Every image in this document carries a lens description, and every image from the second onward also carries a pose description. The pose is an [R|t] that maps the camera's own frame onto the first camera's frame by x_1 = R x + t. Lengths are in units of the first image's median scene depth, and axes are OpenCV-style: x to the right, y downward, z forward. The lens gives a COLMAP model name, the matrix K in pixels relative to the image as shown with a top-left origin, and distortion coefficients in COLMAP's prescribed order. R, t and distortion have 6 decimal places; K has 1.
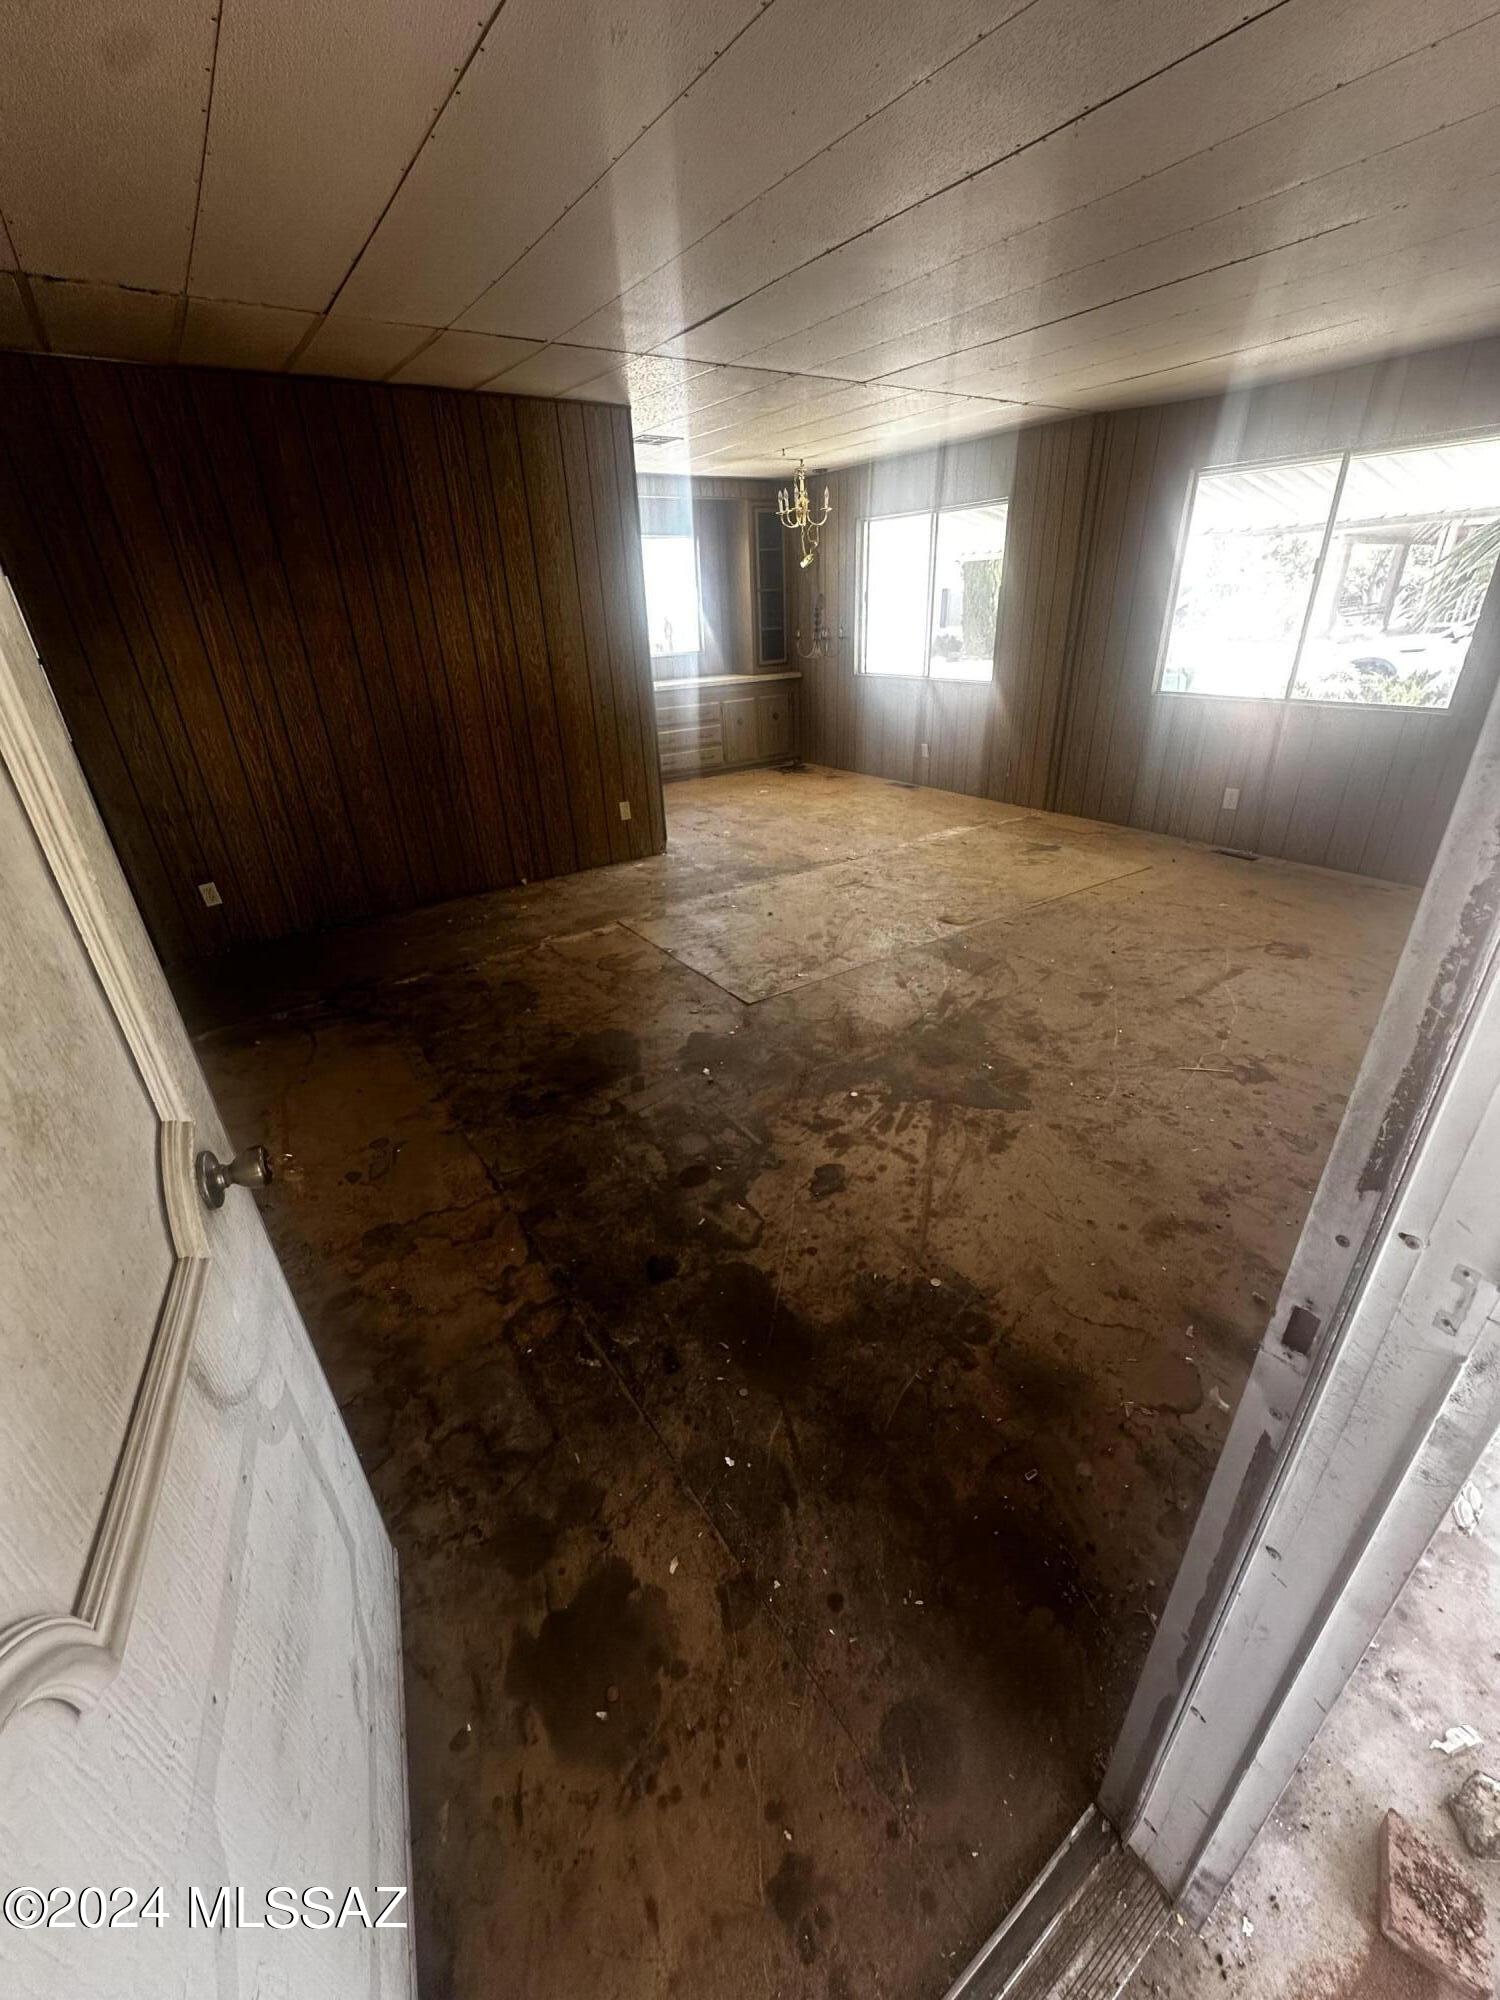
lens RADIAL K [[799.5, 0, 750.0], [0, 799.5, 1000.0], [0, 0, 1]] dist [-0.003176, 0.001159]
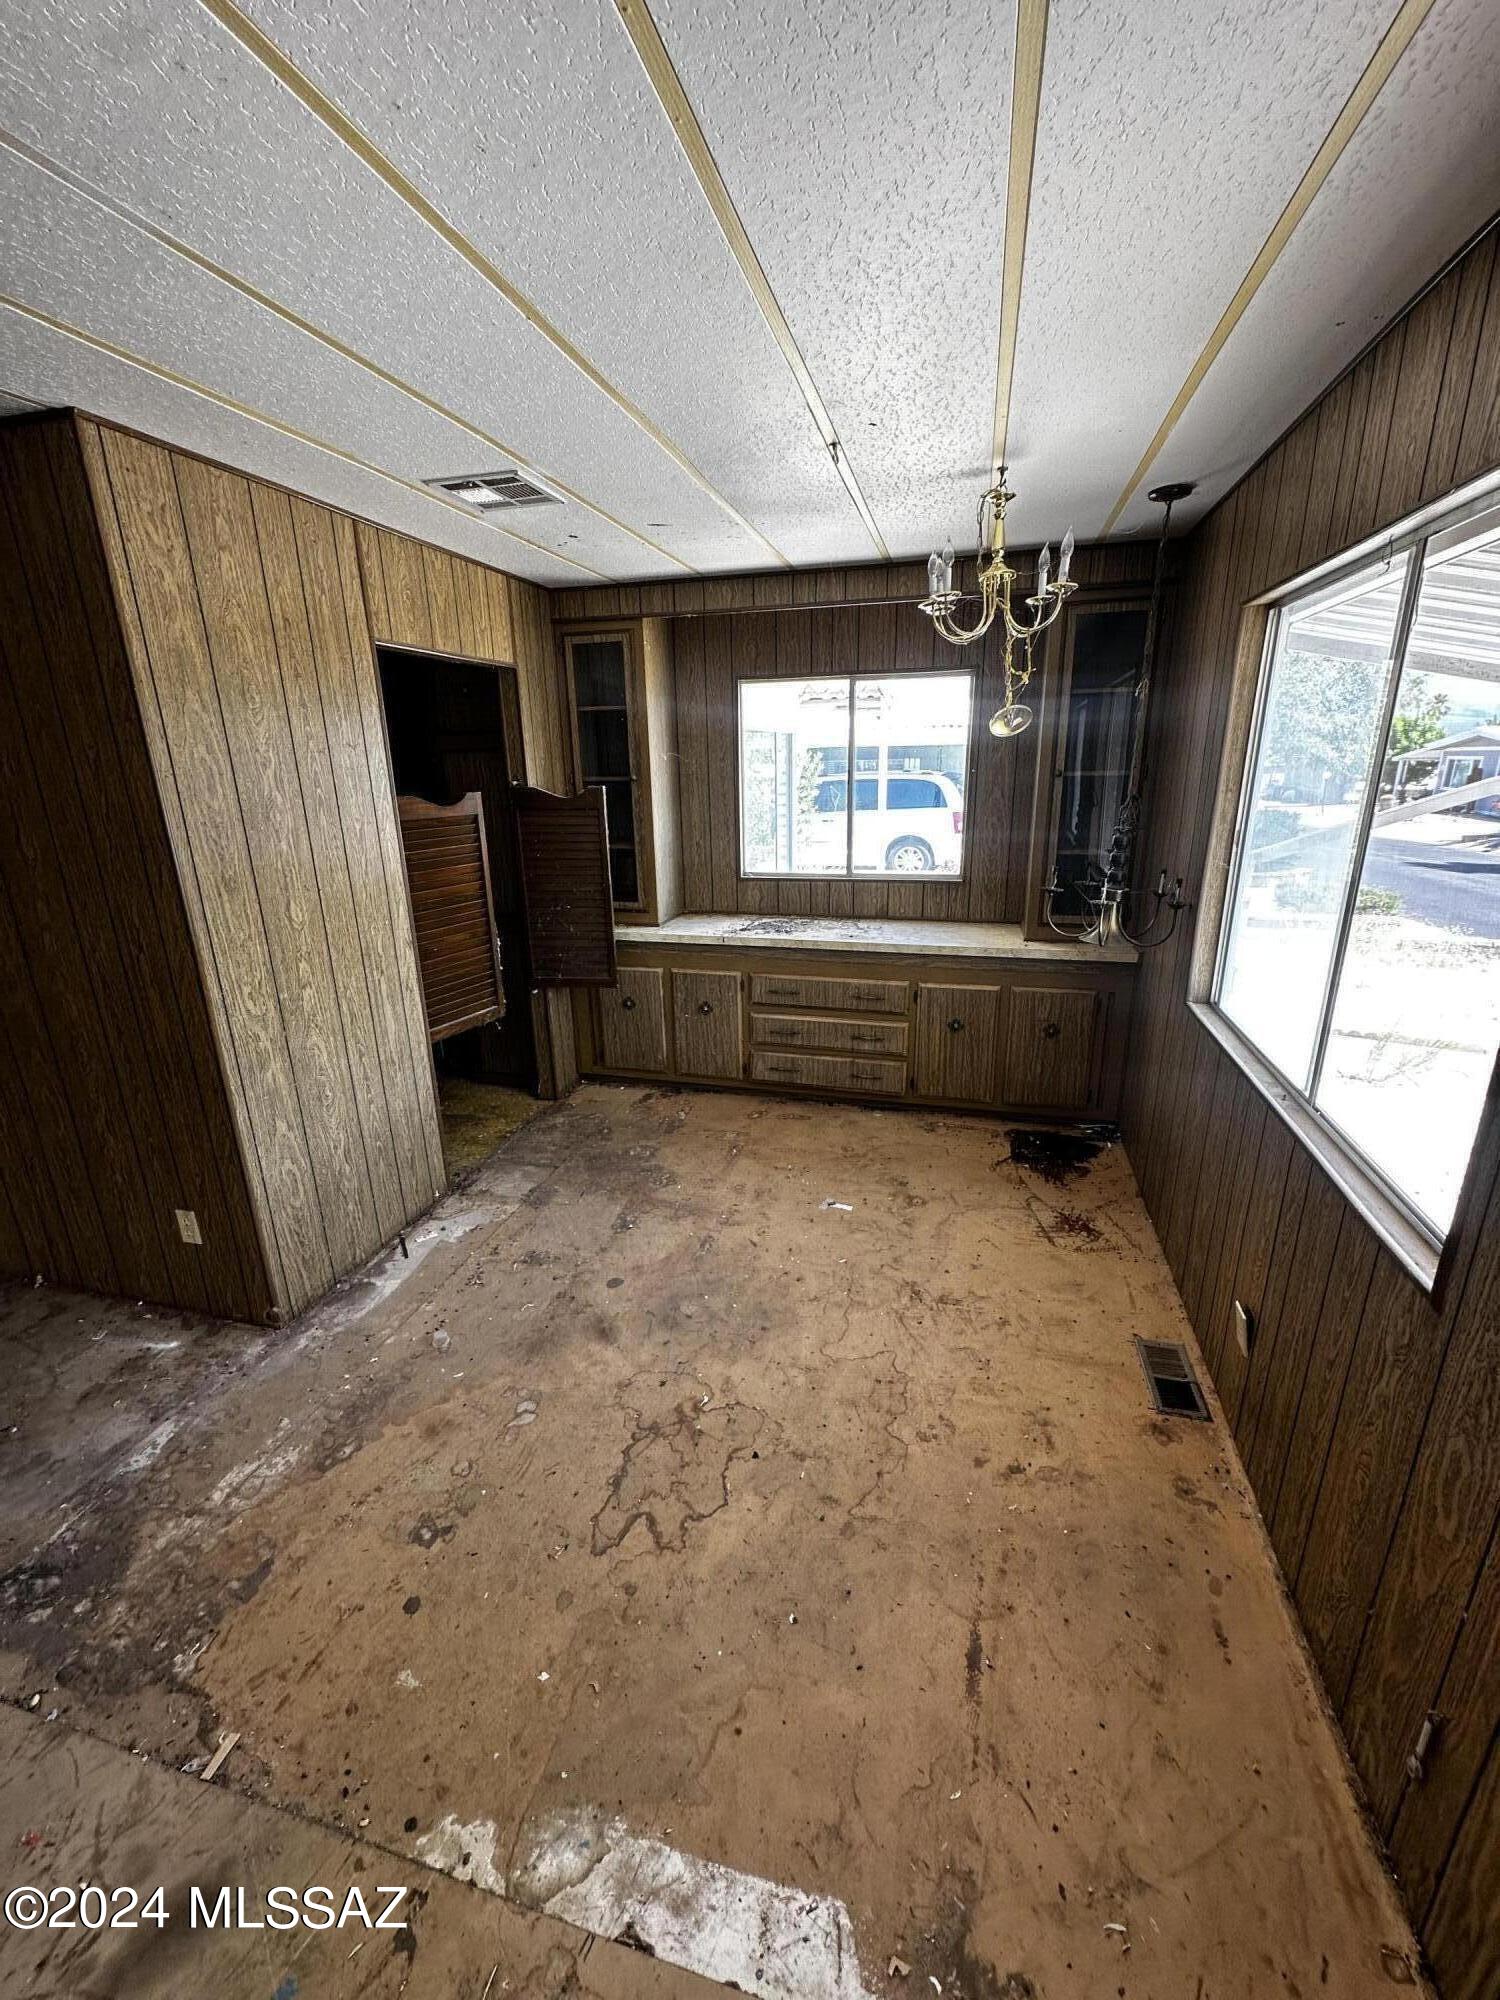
lens RADIAL K [[799.5, 0, 750.0], [0, 799.5, 1000.0], [0, 0, 1]] dist [-0.003176, 0.001159]
pose [[0.644489, 0.242392, -0.725176, 0.517805], [-0.342192, 0.939578, 0.009938, -0.662691], [0.683768, 0.241744, 0.688492, 1.176040]]
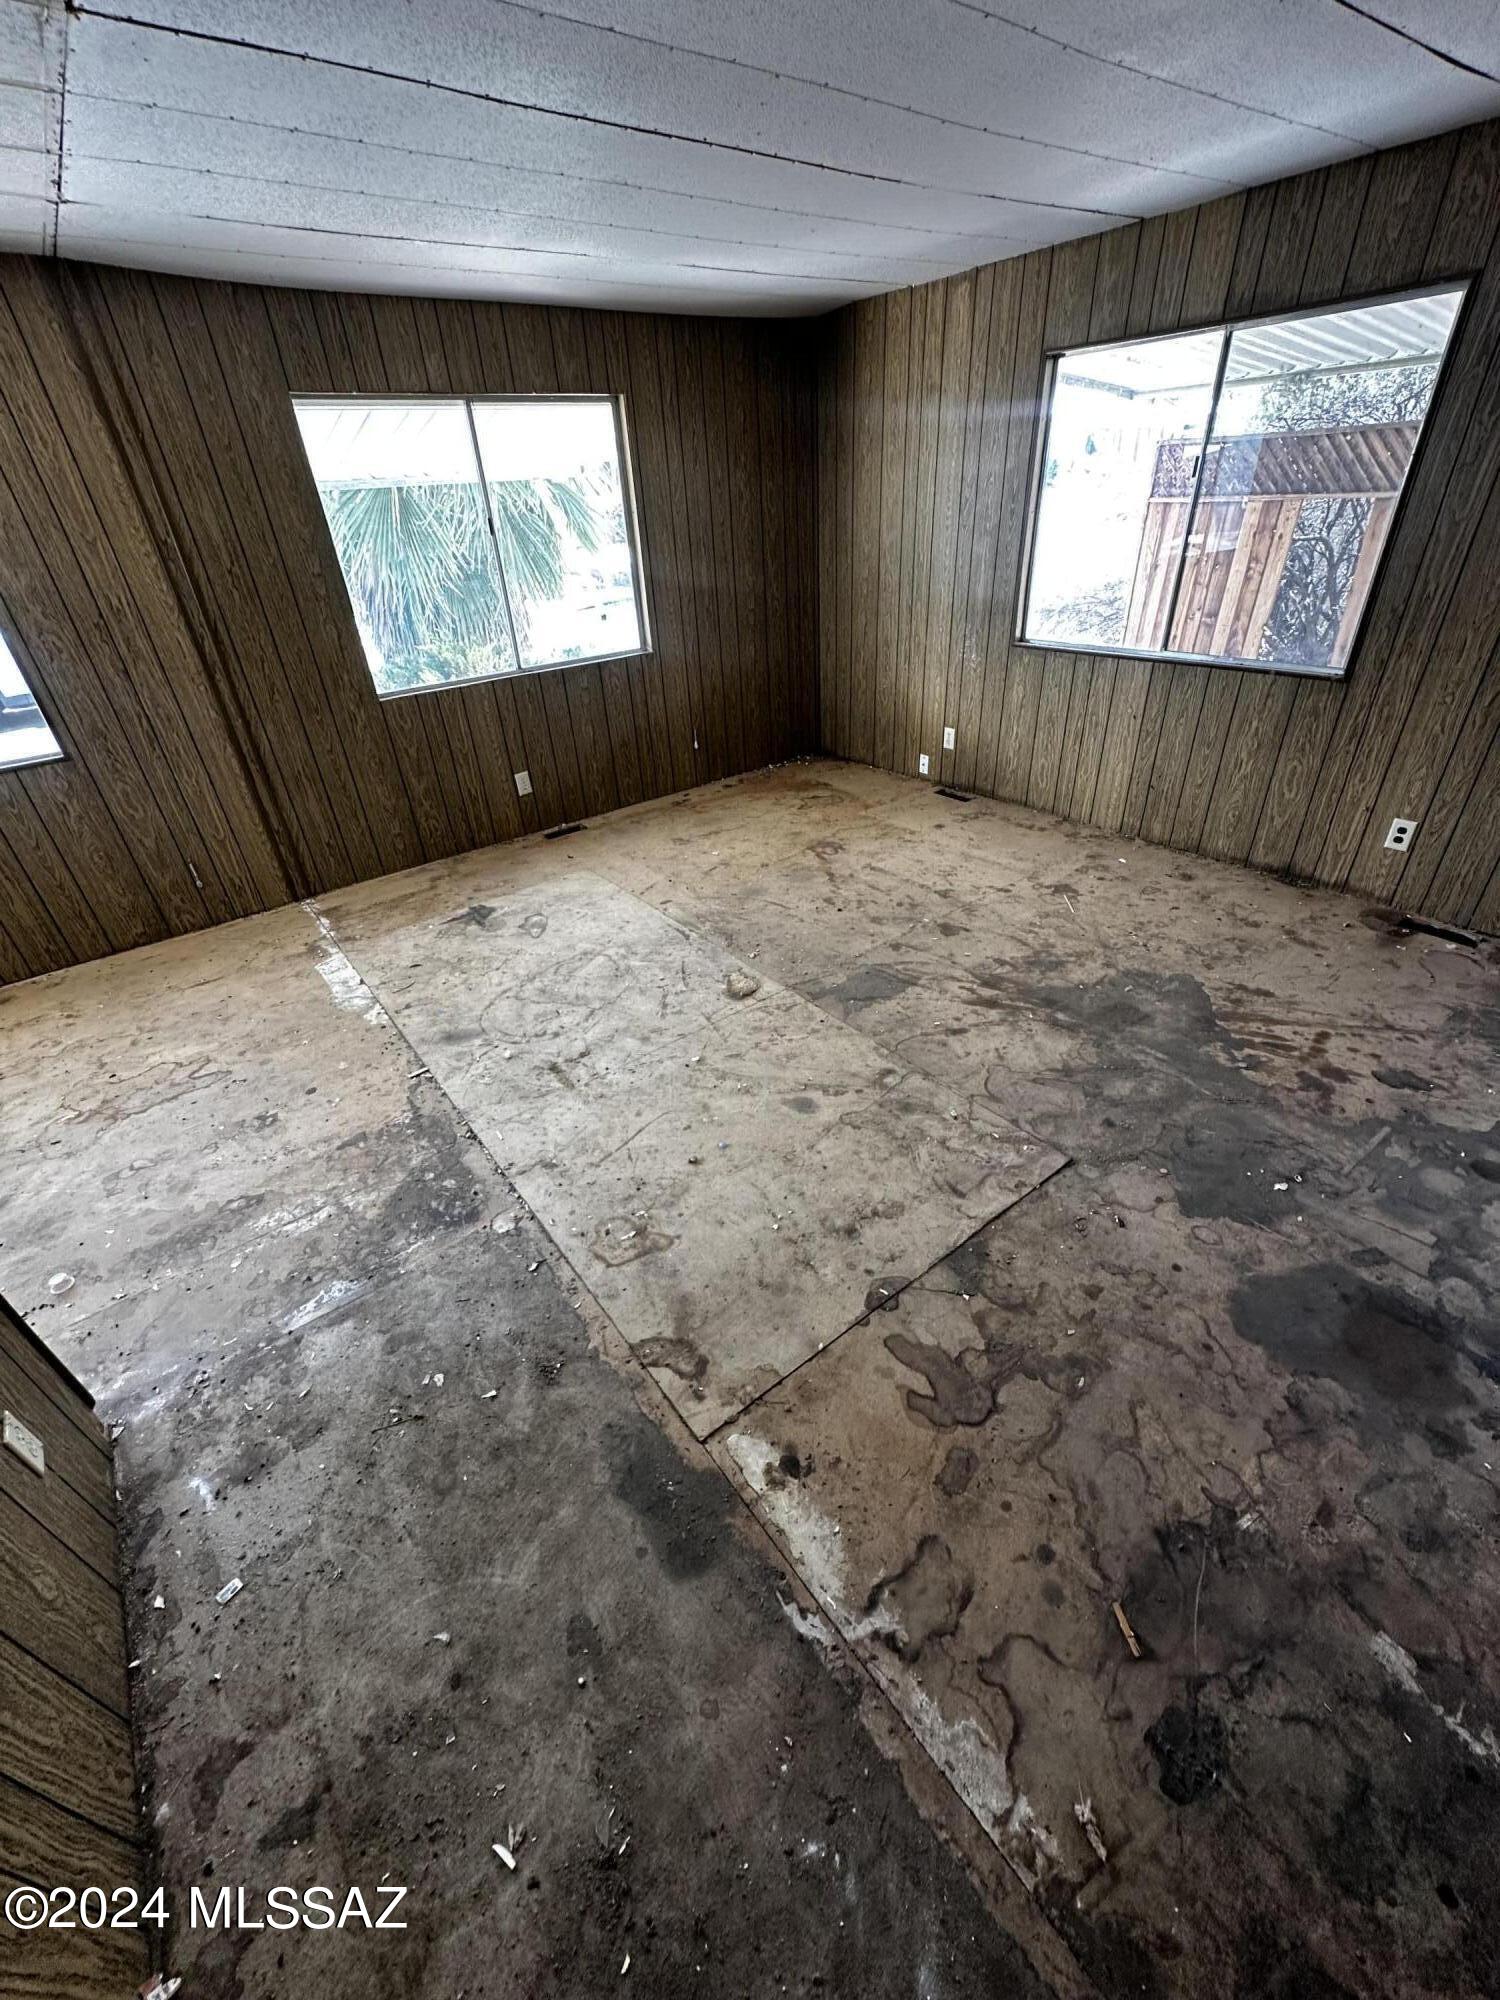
lens RADIAL K [[799.5, 0, 750.0], [0, 799.5, 1000.0], [0, 0, 1]] dist [-0.003176, 0.001159]
pose [[-0.051011, -0.503391, 0.862552, -0.441548], [0.496011, 0.736855, 0.459367, -0.474069], [-0.866817, 0.451267, 0.212100, 0.901223]]
